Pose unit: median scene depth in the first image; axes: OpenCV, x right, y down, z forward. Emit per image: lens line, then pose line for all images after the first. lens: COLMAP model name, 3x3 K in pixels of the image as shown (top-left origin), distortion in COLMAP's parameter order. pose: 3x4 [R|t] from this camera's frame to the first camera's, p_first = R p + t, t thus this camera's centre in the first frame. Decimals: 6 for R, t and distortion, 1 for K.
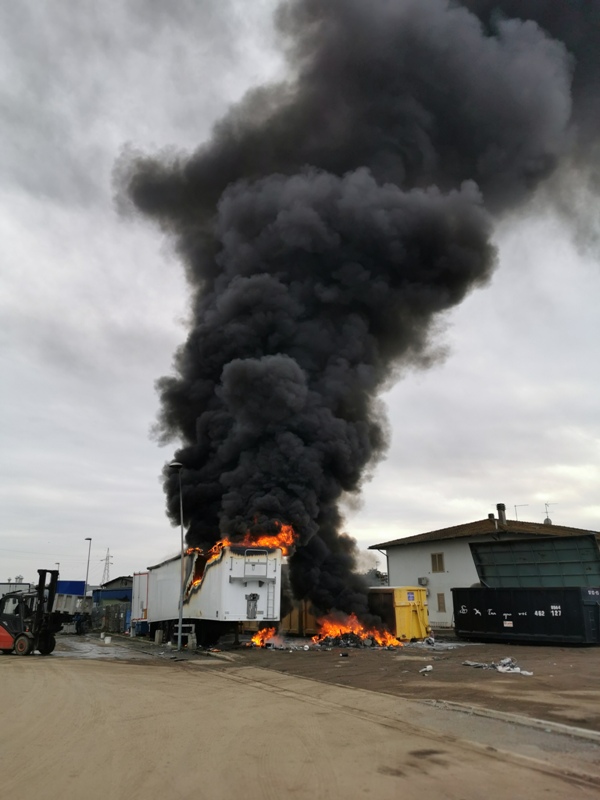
lens RADIAL K [[630.9, 0, 284.4], [0, 630.9, 357.4], [0, 0, 1]] dist [0.047770, -0.090184]
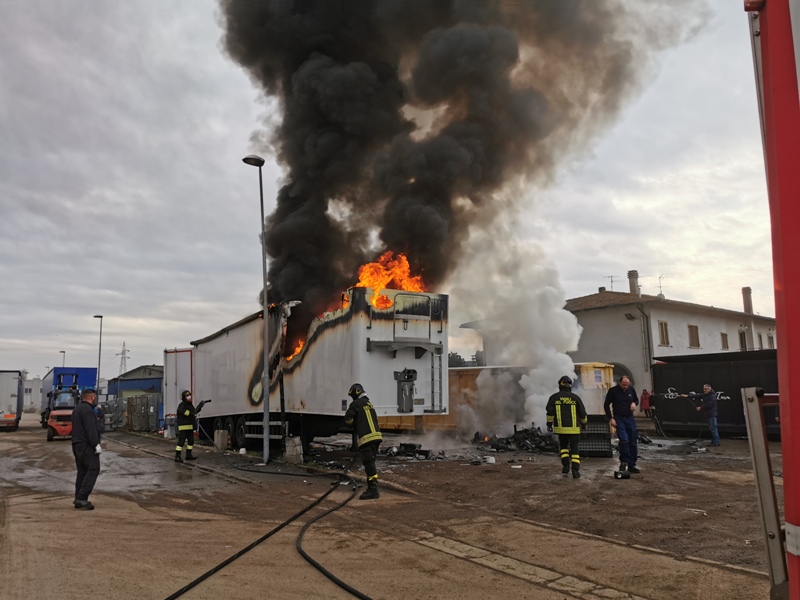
lens RADIAL K [[630.9, 0, 387.2], [0, 630.9, 278.6], [0, 0, 1]] dist [0.047770, -0.090184]
pose [[0.991287, 0.009841, 0.131354, -0.129838], [-0.034348, 0.982017, 0.185643, 0.174856], [-0.127165, -0.188537, 0.973798, 0.434661]]
